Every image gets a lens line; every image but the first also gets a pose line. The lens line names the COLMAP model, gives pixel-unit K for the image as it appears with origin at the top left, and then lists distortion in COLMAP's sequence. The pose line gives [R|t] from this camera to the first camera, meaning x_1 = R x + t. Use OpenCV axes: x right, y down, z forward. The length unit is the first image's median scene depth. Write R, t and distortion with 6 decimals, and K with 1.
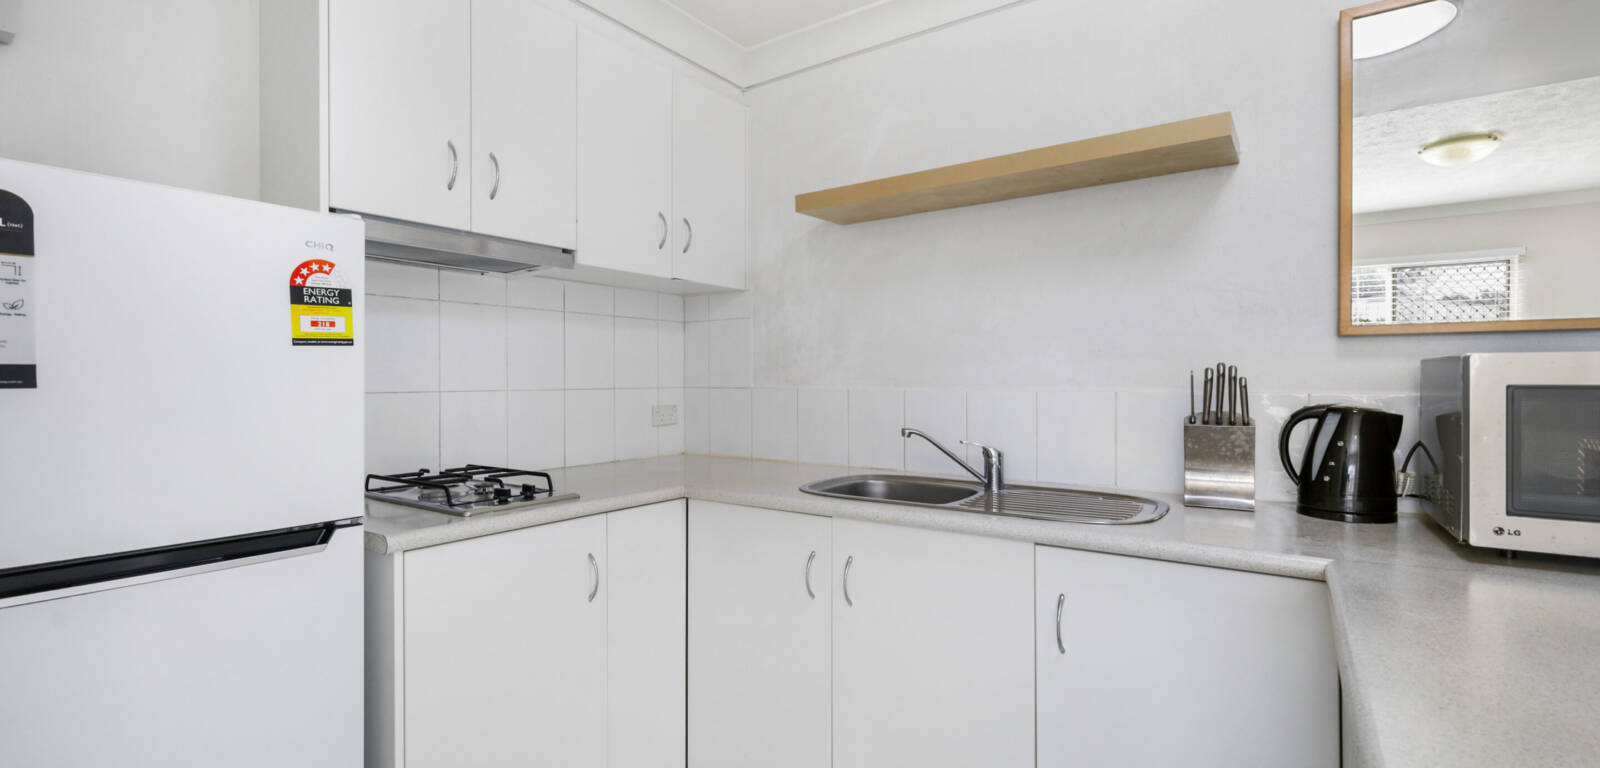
lens RADIAL K [[697.4, 0, 797.5], [0, 697.4, 382.1], [0, 0, 1]] dist [0.012600, 0.000124]
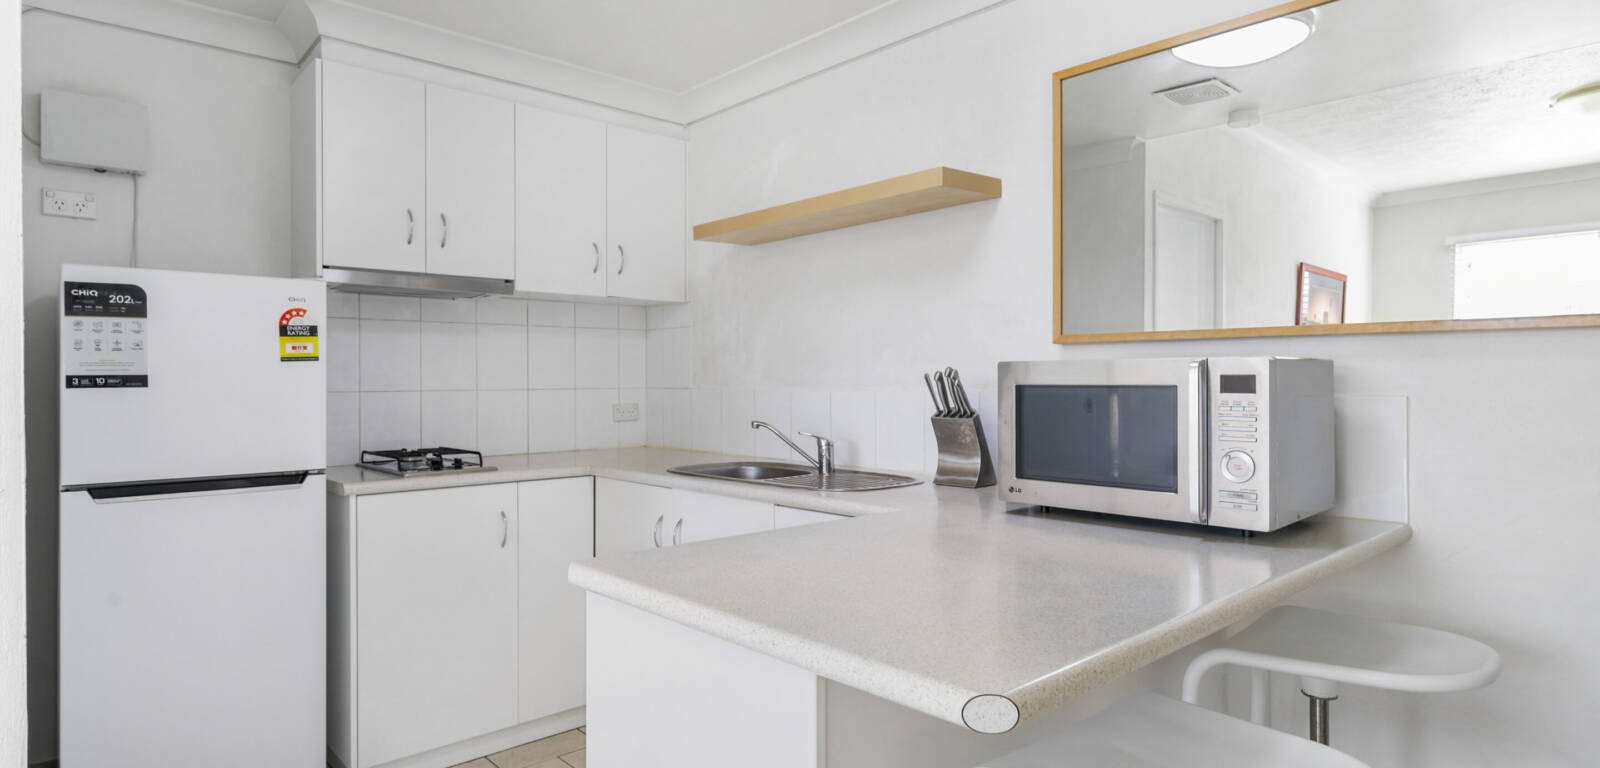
lens RADIAL K [[854.6, 0, 802.7], [0, 854.6, 385.9], [0, 0, 1]] dist [0.018915, 0.000224]
pose [[0.976039, -0.000868, -0.217595, 0.601494], [0.001583, 0.999994, 0.003111, 0.000296], [0.217591, -0.003381, 0.976034, -0.463436]]
